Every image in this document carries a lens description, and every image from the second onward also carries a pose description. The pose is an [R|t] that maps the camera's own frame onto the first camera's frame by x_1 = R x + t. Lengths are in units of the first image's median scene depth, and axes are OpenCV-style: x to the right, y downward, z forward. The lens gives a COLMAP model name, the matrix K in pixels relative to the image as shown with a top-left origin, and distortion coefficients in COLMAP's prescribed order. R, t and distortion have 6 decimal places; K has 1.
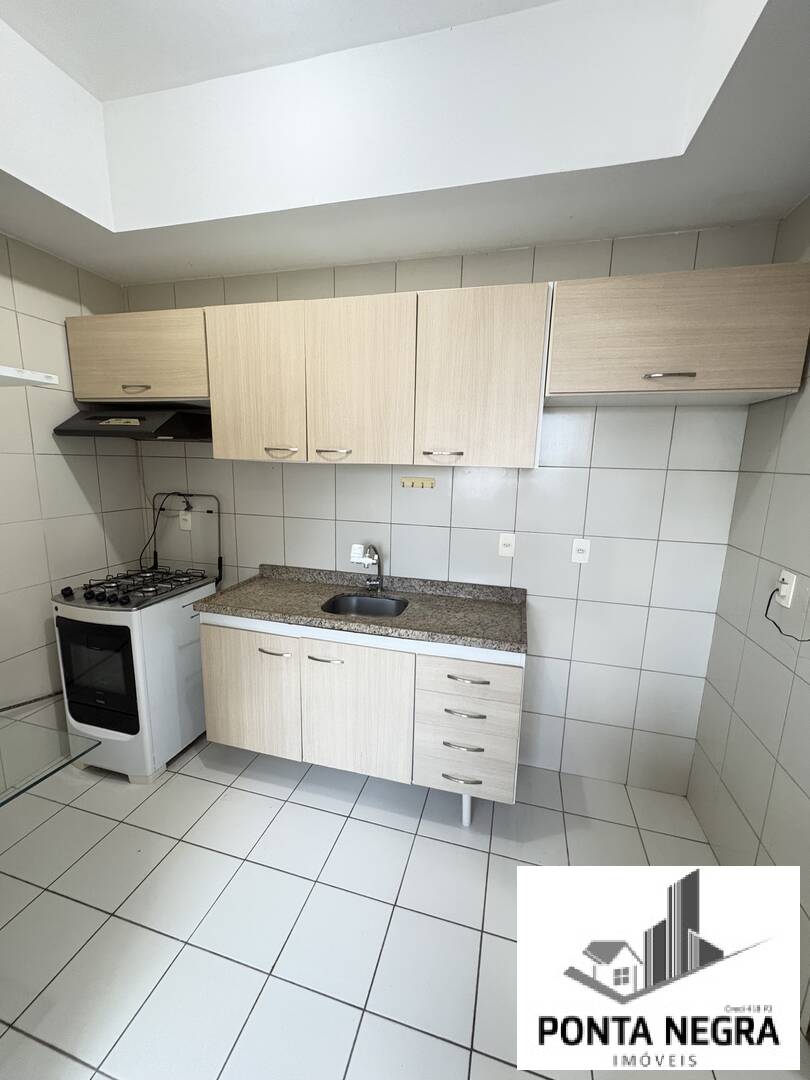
lens RADIAL K [[430.2, 0, 403.5], [0, 430.2, 540.3], [0, 0, 1]] dist [0.000765, -0.000337]
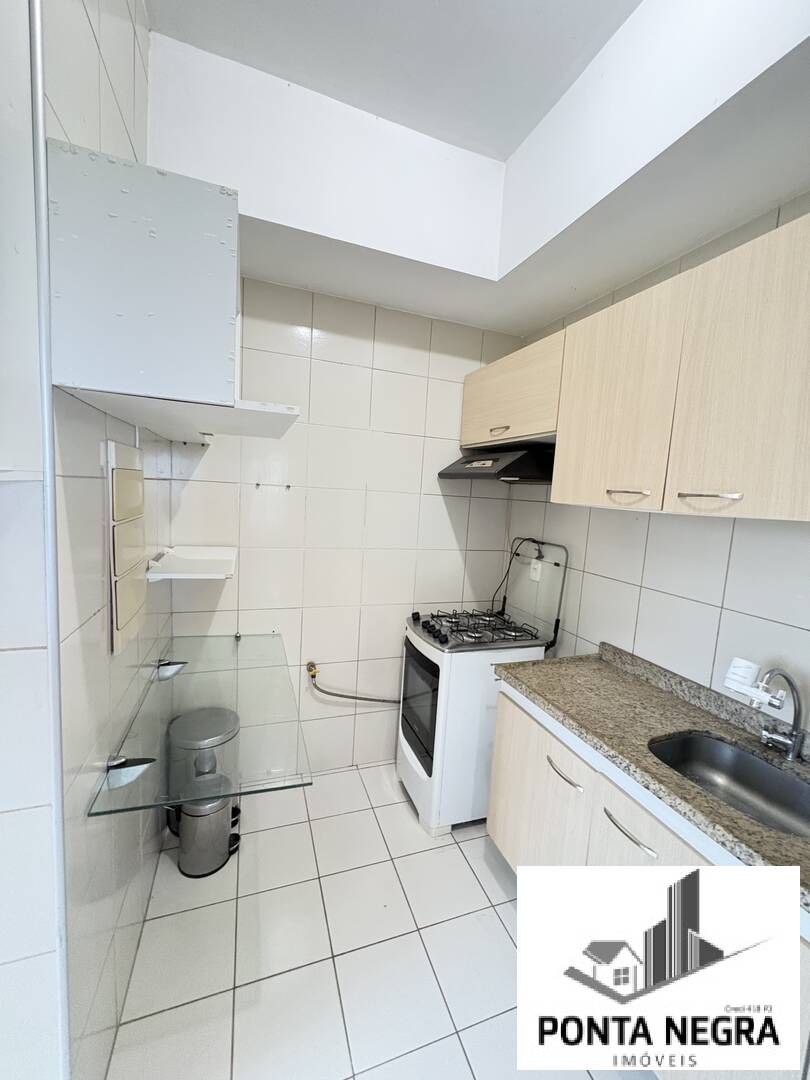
lens RADIAL K [[430.2, 0, 404.1], [0, 430.2, 540.2], [0, 0, 1]] dist [0.000765, -0.000337]
pose [[0.579389, 0.102236, -0.808614, 0.074972], [-0.194092, 0.980868, -0.015057, -0.048952], [0.791604, 0.165669, 0.588147, 0.287100]]
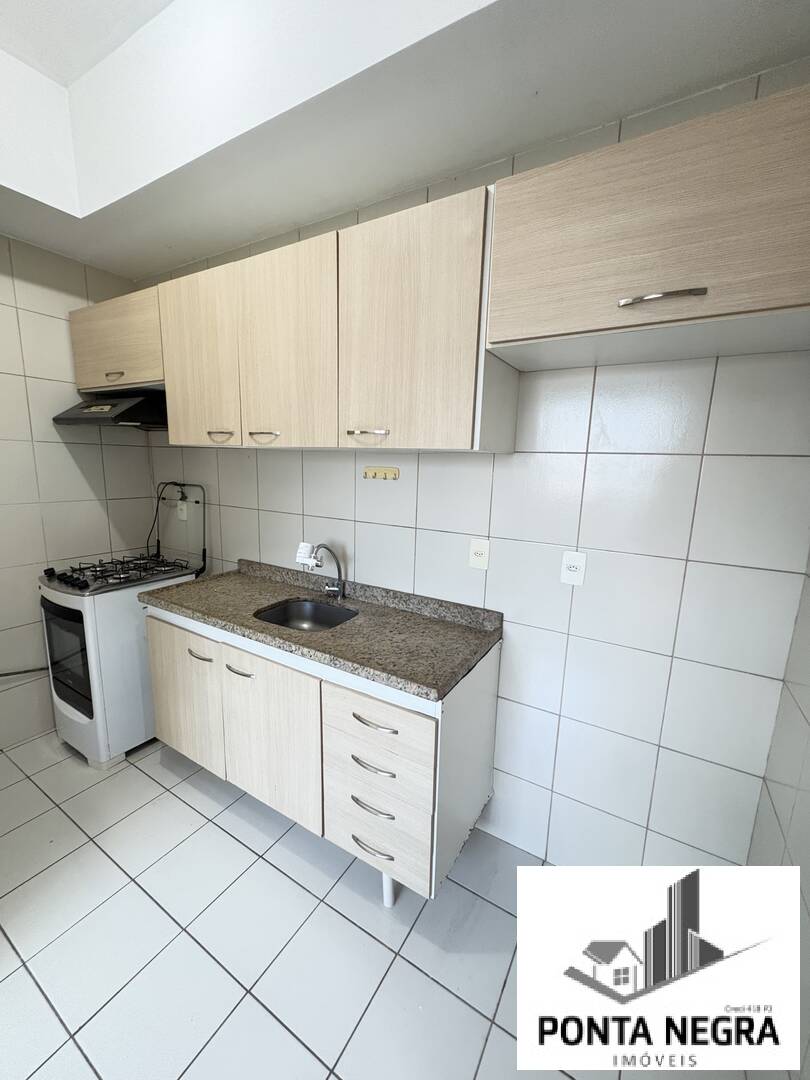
lens RADIAL K [[430.2, 0, 403.7], [0, 430.2, 539.6], [0, 0, 1]] dist [0.000765, -0.000337]
pose [[0.962498, 0.053161, -0.266029, 0.315448], [-0.056075, 0.998421, -0.003362, -0.004813], [0.265430, 0.018153, 0.963959, 0.214361]]
